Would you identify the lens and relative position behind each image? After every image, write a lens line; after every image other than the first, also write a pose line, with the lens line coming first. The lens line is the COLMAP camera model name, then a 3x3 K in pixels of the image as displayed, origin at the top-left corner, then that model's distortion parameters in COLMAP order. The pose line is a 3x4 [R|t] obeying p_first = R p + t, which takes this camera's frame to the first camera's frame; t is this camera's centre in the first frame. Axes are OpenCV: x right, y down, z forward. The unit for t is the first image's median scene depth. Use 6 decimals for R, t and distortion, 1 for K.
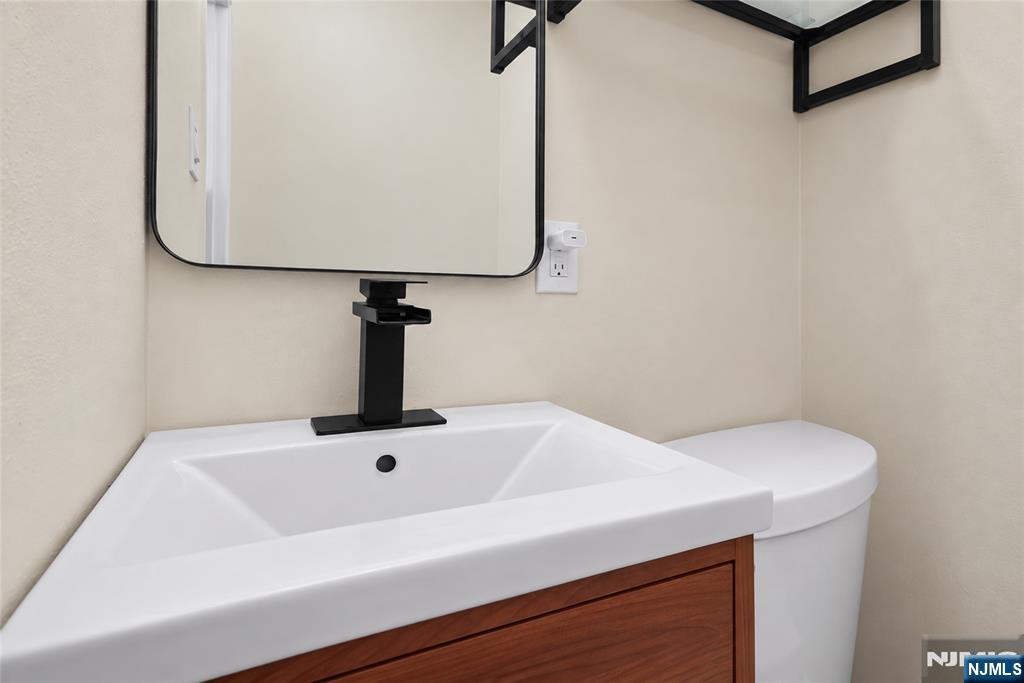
lens RADIAL K [[387.0, 0, 512.2], [0, 387.0, 320.0], [0, 0, 1]] dist [-0.000571, 0.019752]
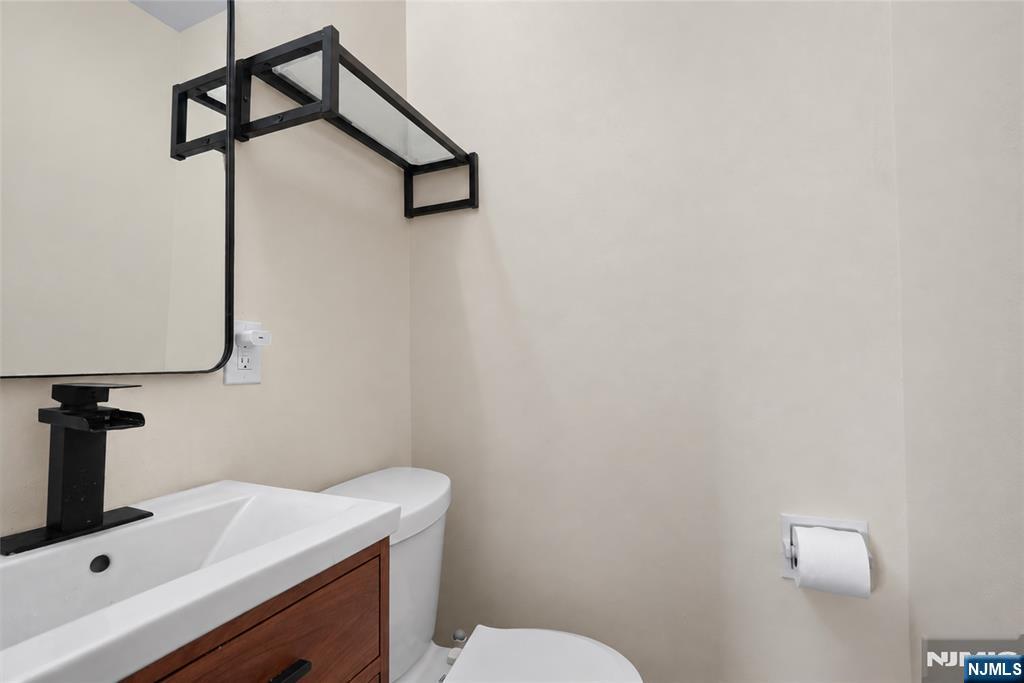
lens RADIAL K [[466.5, 0, 512.0], [0, 466.5, 341.5], [0, 0, 1]] dist [-0.079581, 0.023089]
pose [[0.644176, 0.032550, 0.764184, -0.474877], [-0.002880, 0.999190, -0.040132, -0.167425], [-0.764872, 0.023651, 0.643748, -0.567252]]
